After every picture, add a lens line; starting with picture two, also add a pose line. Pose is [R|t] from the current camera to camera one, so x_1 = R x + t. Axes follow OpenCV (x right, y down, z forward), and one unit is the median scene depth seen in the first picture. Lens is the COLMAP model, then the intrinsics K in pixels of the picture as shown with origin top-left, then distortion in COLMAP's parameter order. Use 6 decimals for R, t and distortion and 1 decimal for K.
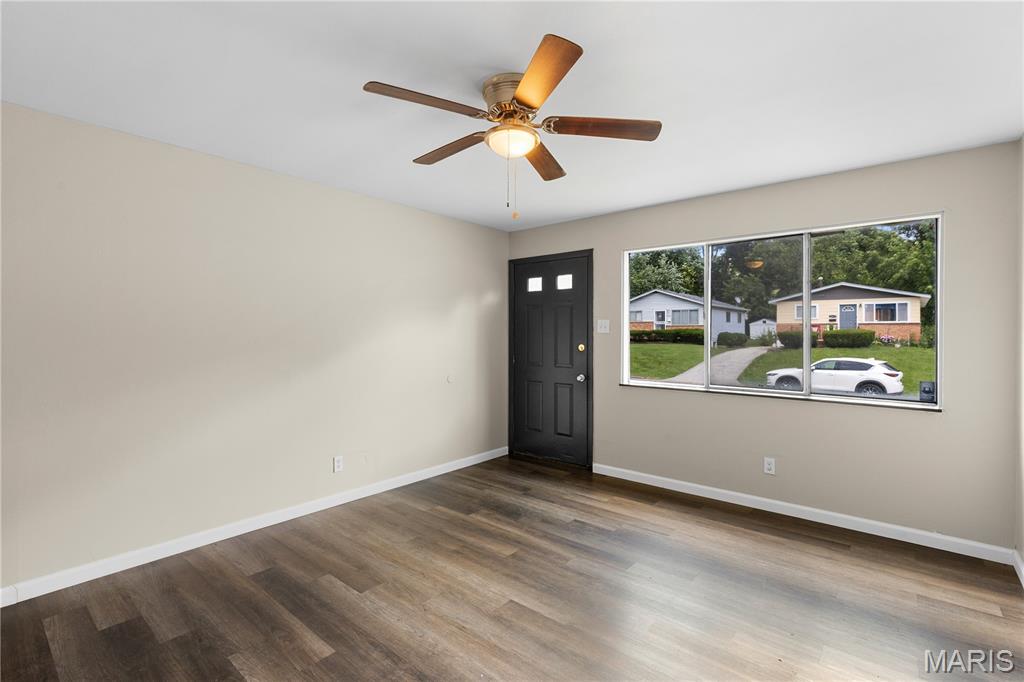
lens RADIAL K [[467.7, 0, 516.9], [0, 467.7, 332.8], [0, 0, 1]] dist [0.020364, 0.000170]
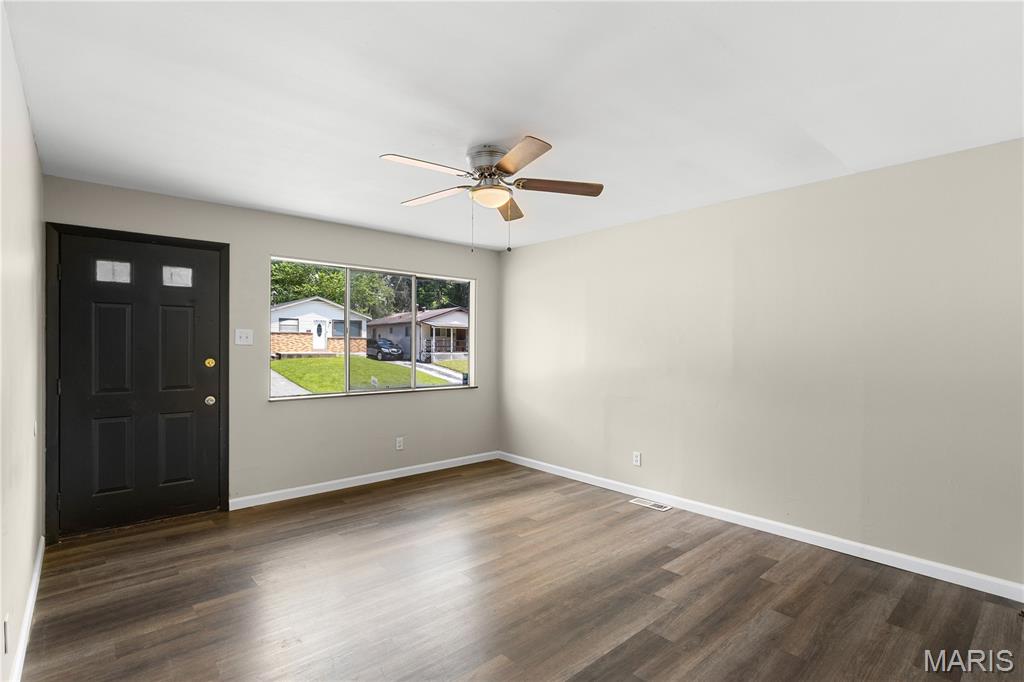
lens RADIAL K [[485.8, 0, 514.3], [0, 485.8, 346.0], [0, 0, 1]] dist [-0.020322, -0.000230]
pose [[0.150139, -0.002831, 0.988661, -0.936675], [-0.004949, 0.999981, 0.003615, -0.004262], [-0.988652, -0.005435, 0.150123, 0.559076]]
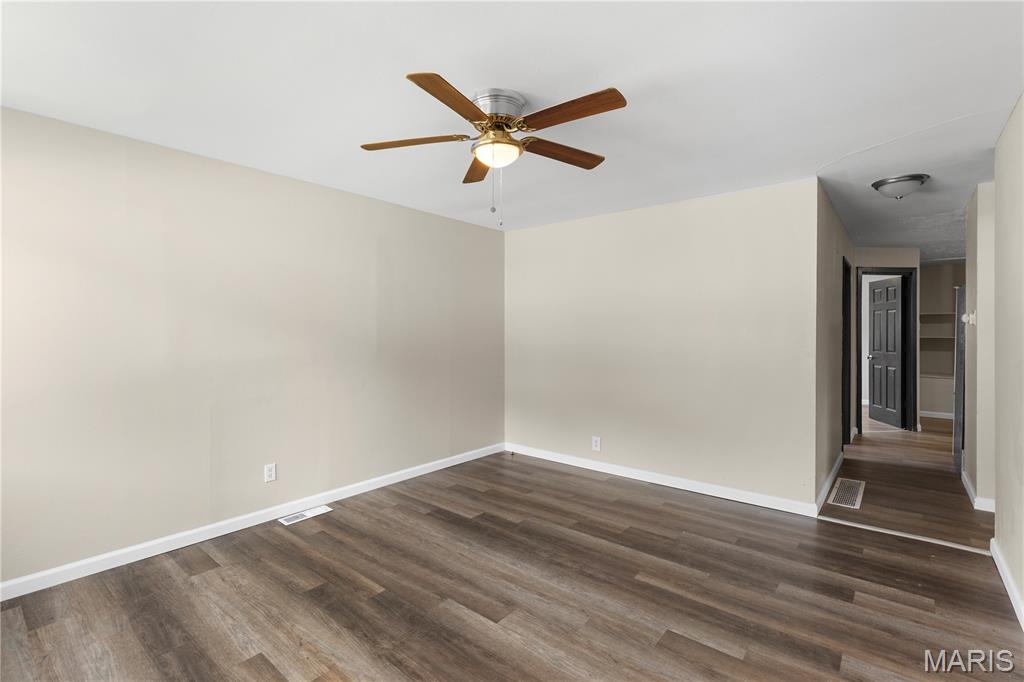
lens RADIAL K [[467.7, 0, 516.9], [0, 467.7, 332.8], [0, 0, 1]] dist [0.020364, 0.000170]
pose [[-0.999985, -0.003082, -0.004618, -0.036938], [-0.003088, 0.999994, 0.001291, 0.002114], [0.004614, 0.001306, -0.999989, 1.521258]]
